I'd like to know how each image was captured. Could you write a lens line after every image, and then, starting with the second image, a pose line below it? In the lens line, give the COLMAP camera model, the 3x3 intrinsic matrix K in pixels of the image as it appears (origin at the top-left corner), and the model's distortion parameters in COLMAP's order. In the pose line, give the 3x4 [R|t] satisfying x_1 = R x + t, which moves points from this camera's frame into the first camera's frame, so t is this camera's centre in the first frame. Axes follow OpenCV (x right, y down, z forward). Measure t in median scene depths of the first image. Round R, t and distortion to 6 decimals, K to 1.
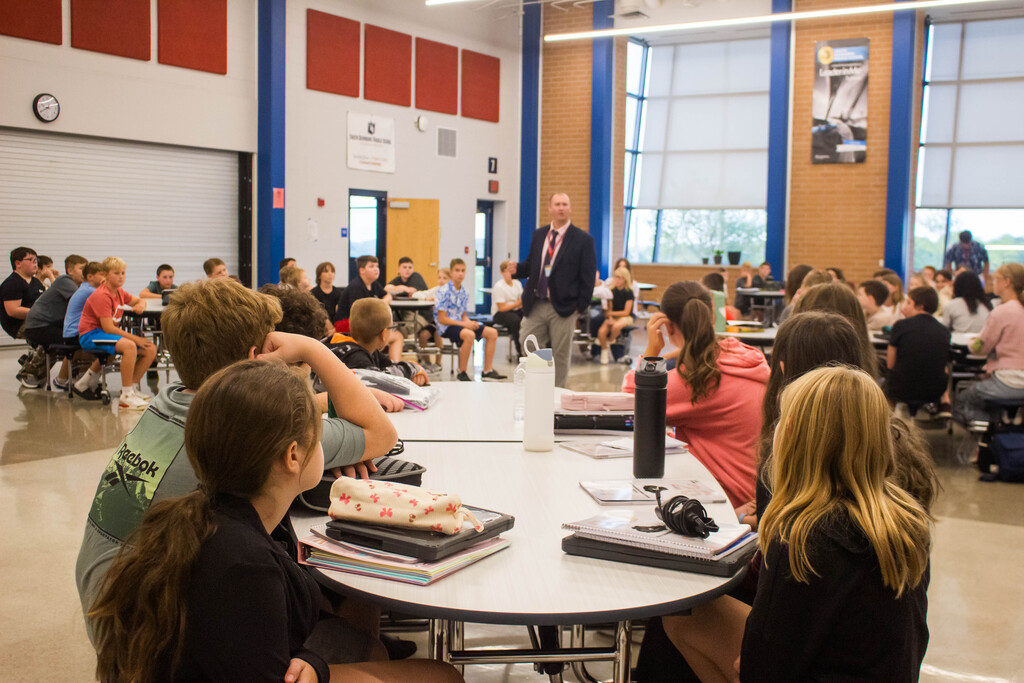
lens RADIAL K [[1150.5, 0, 519.1], [0, 1150.5, 339.1], [0, 0, 1]] dist [-0.059926, 0.000000]
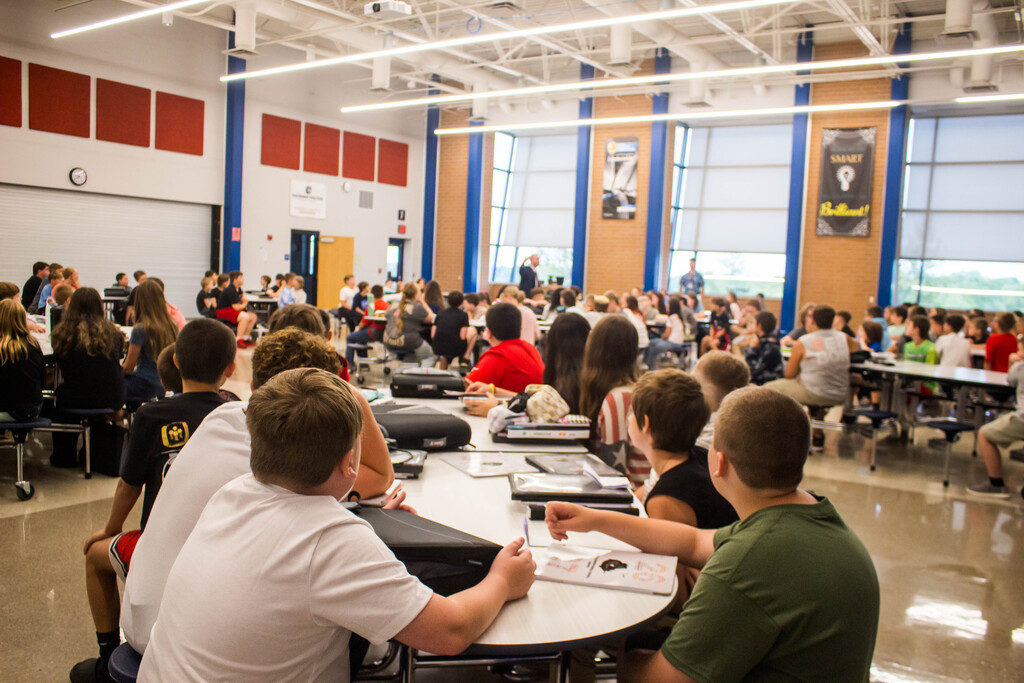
lens RADIAL K [[853.4, 0, 508.5], [0, 853.4, 349.6], [0, 0, 1]] dist [-0.151278, 0.129211]
pose [[0.999329, 0.029319, -0.021950, 0.166510], [-0.029103, 0.999525, 0.010106, 0.010394], [0.022236, -0.009460, 0.999708, -0.120399]]
